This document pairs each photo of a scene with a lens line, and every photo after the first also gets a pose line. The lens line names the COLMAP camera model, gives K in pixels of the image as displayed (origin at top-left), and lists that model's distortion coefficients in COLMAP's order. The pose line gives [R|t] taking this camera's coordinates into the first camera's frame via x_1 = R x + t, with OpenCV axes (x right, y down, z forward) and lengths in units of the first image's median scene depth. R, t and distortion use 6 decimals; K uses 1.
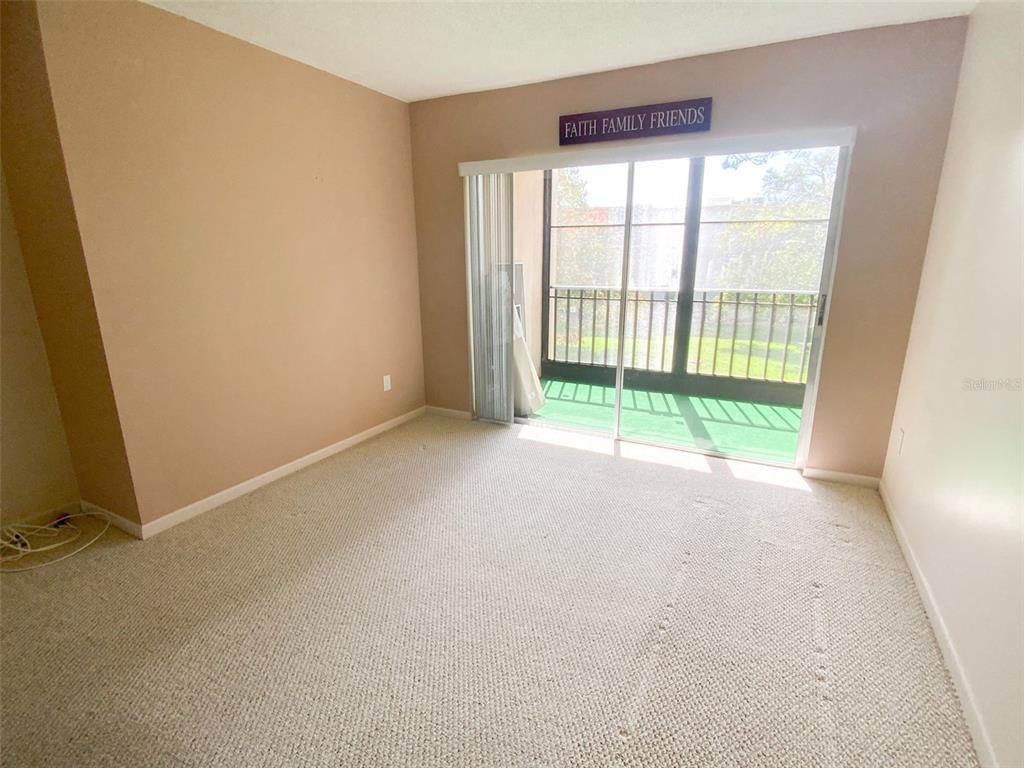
lens RADIAL K [[525.7, 0, 509.7], [0, 525.7, 388.1], [0, 0, 1]] dist [0.021626, -0.000334]
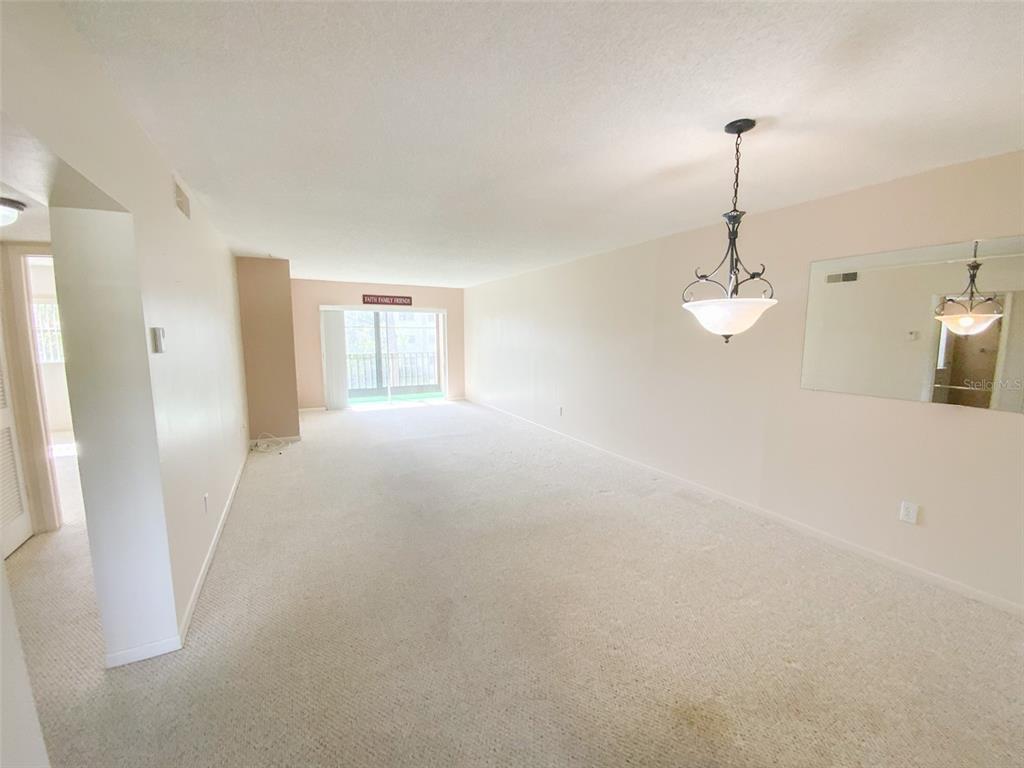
lens RADIAL K [[422.9, 0, 513.4], [0, 422.9, 384.9], [0, 0, 1]] dist [0.019878, -0.020121]
pose [[0.580381, -0.095537, 0.808721, -1.313752], [0.201831, 0.978985, -0.029193, 0.208203], [-0.788937, 0.180168, 0.587467, -0.917833]]
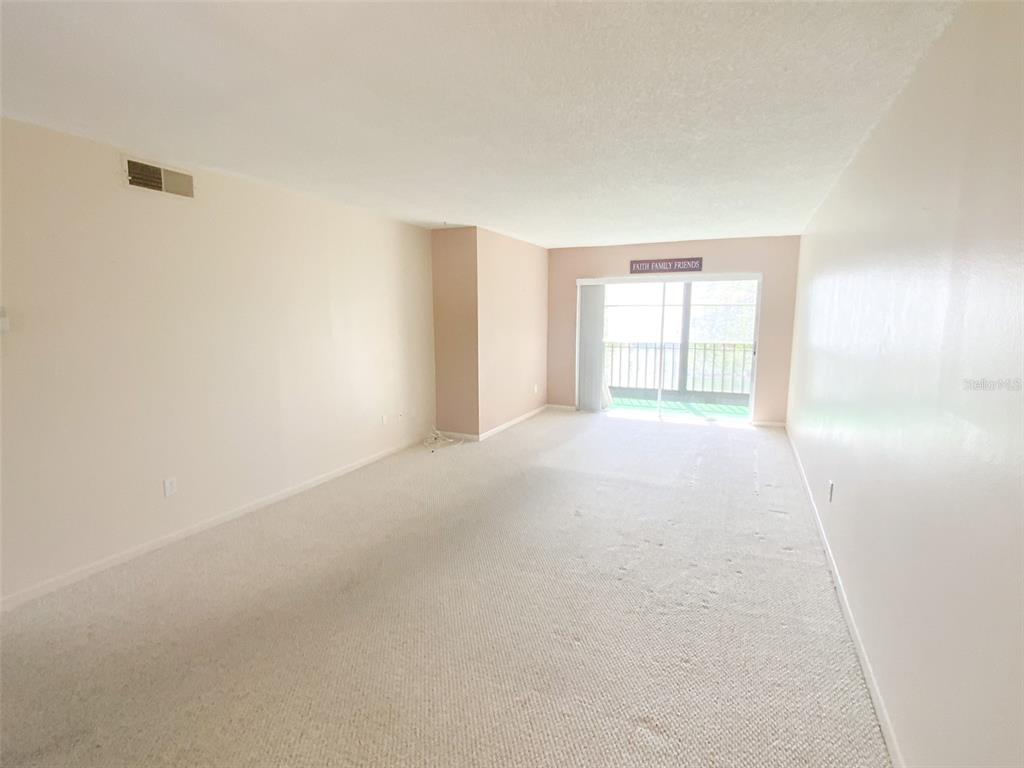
lens RADIAL K [[518.0, 0, 505.0], [0, 518.0, 385.2], [0, 0, 1]] dist [0.029400, 0.000051]
pose [[0.999127, -0.003718, 0.041621, -0.481204], [0.008489, 0.993324, -0.115042, 0.217126], [-0.040915, 0.115295, 0.992488, -0.969189]]
